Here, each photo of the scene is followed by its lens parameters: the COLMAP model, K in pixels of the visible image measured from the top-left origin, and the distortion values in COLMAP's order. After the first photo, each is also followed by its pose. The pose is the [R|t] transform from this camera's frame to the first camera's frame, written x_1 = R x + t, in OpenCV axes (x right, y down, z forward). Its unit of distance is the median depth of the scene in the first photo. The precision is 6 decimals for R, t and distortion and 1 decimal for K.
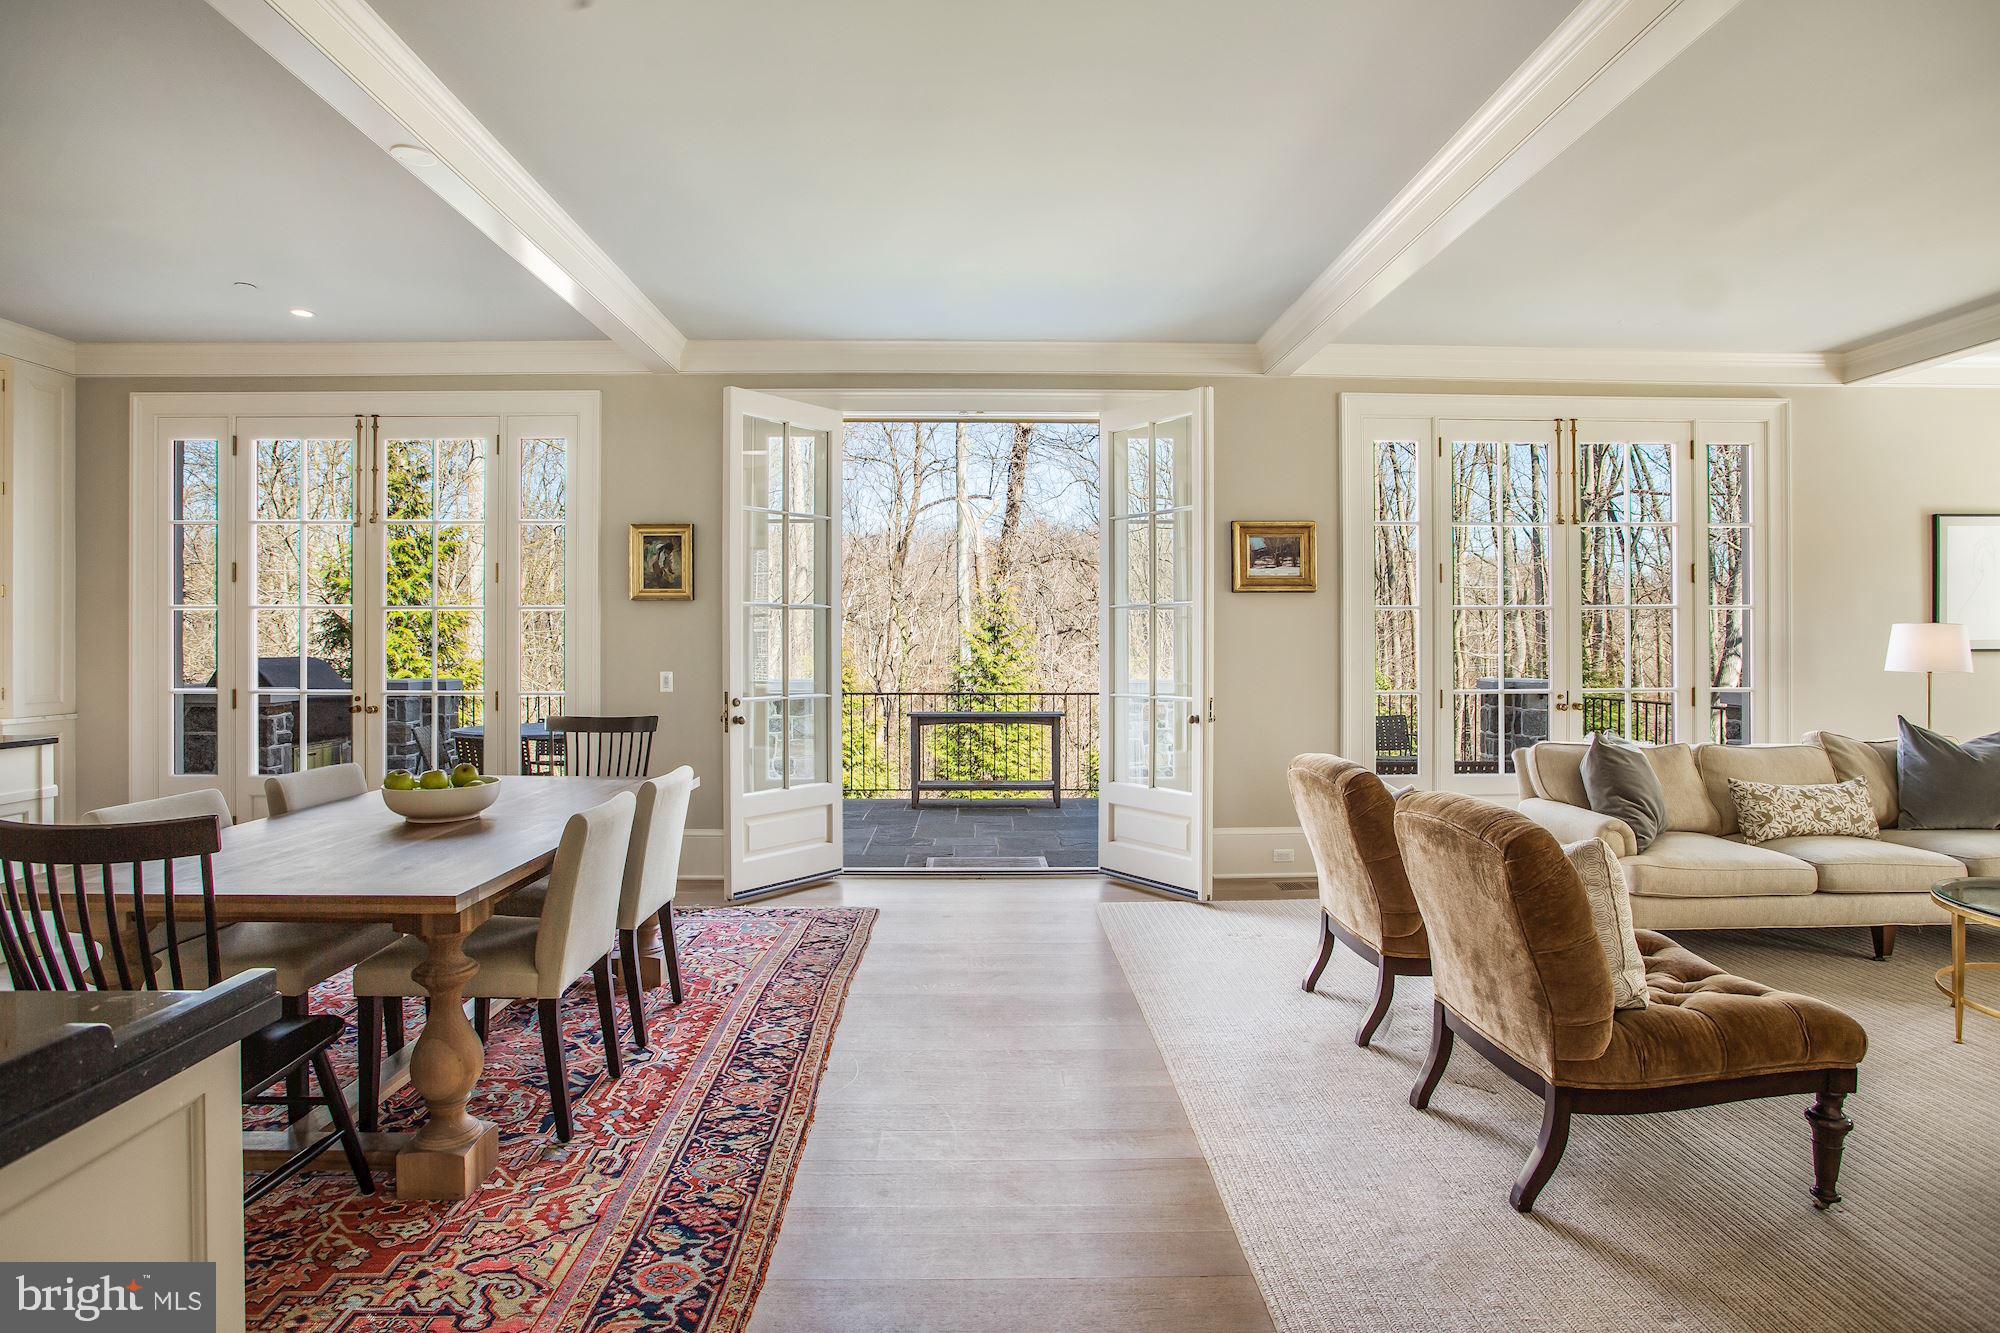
lens RADIAL K [[1009.5, 0, 992.9], [0, 1009.5, 649.1], [0, 0, 1]] dist [-0.062434, 0.026591]
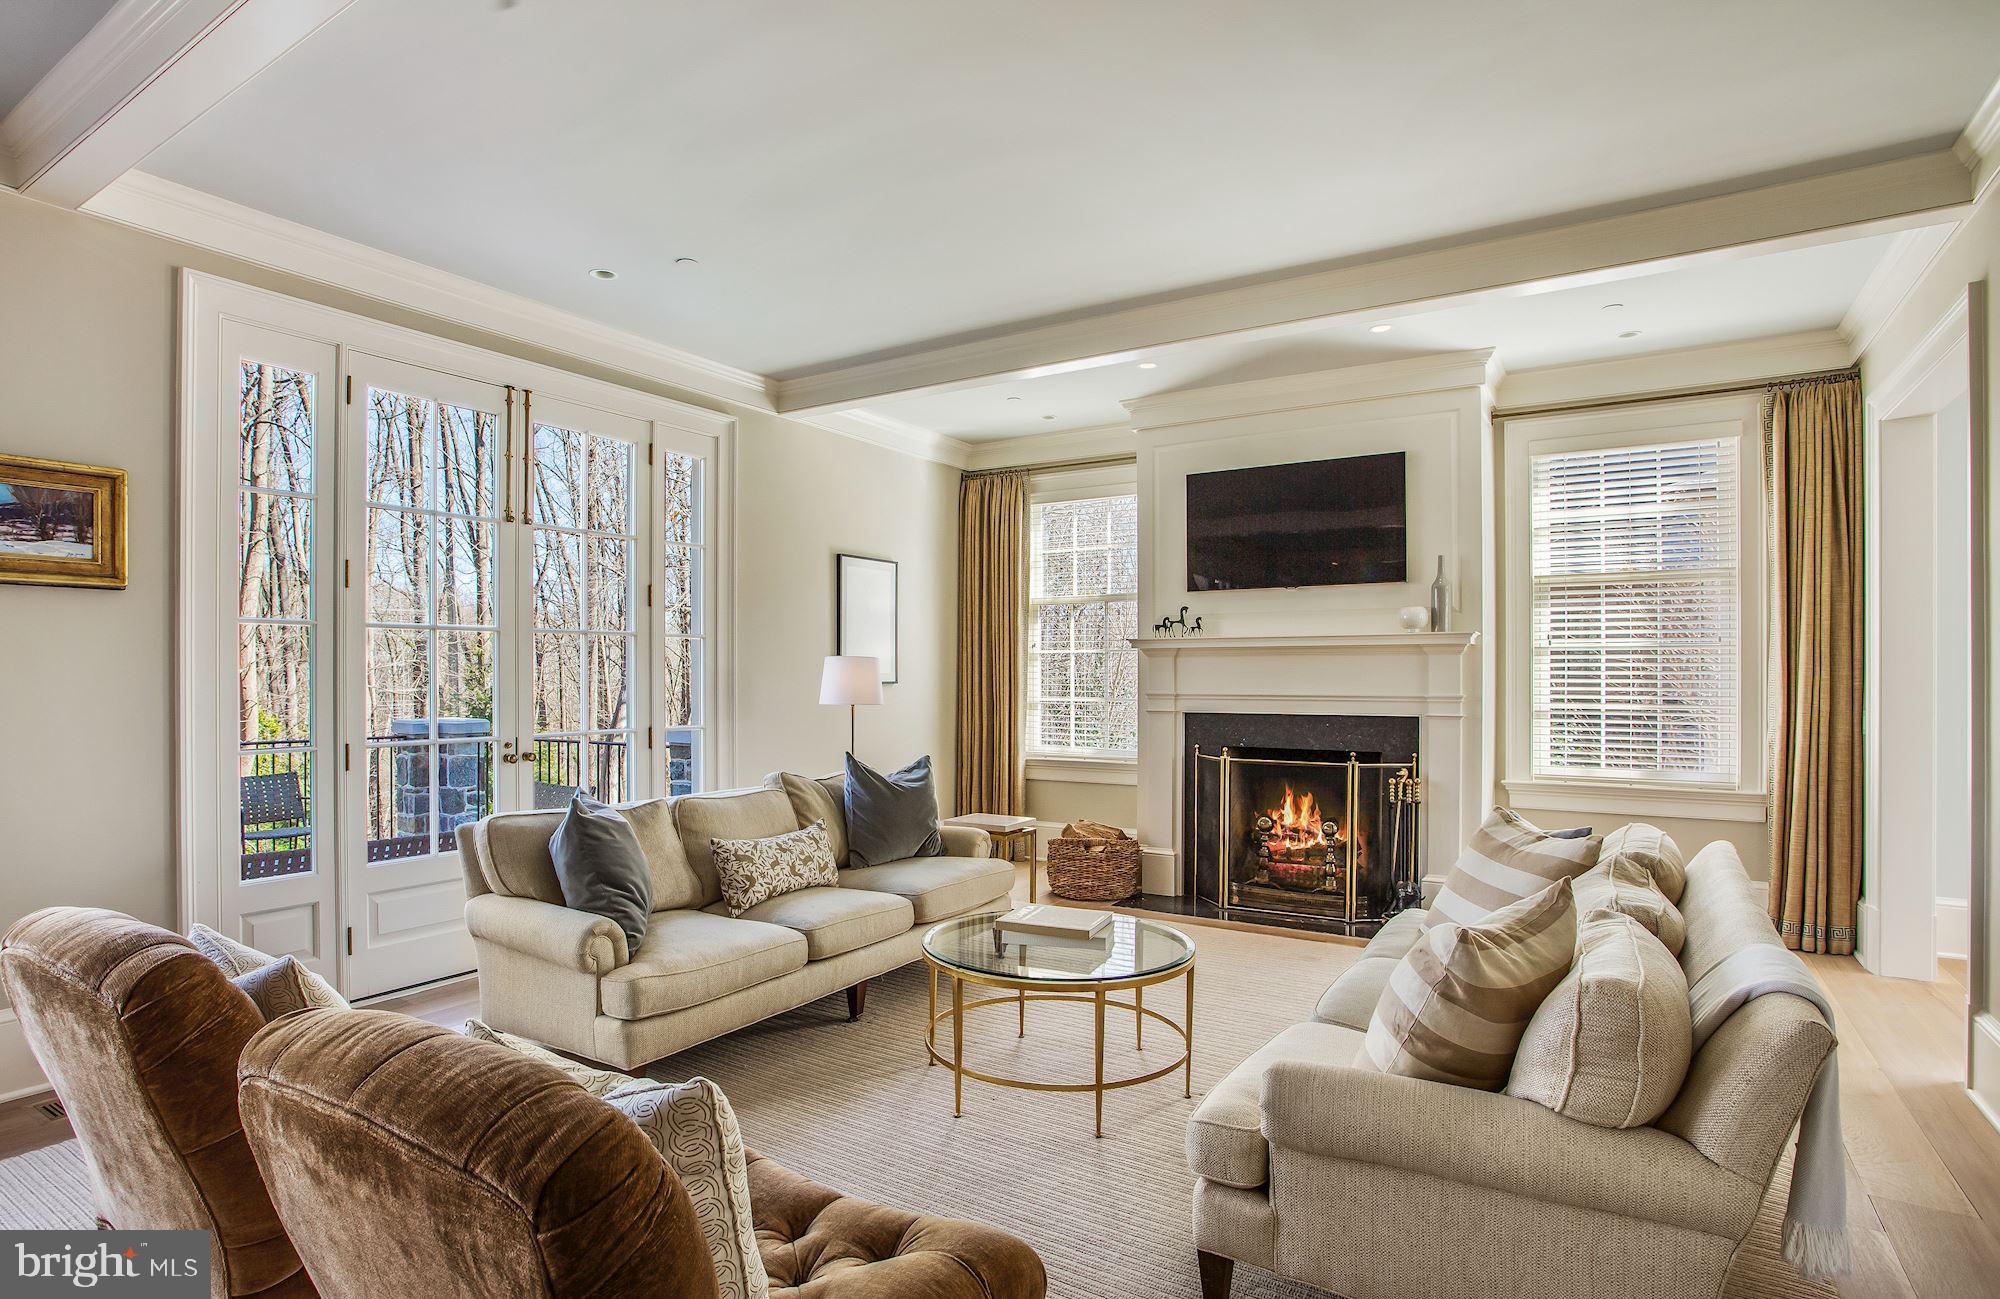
lens RADIAL K [[1054.5, 0, 926.9], [0, 1054.5, 681.9], [0, 0, 1]] dist [-0.057561, 0.033537]
pose [[0.595195, -0.002437, 0.803577, 0.146469], [0.003995, 0.999992, 0.000073, -0.000459], [-0.803571, 0.003166, 0.595200, 0.329612]]
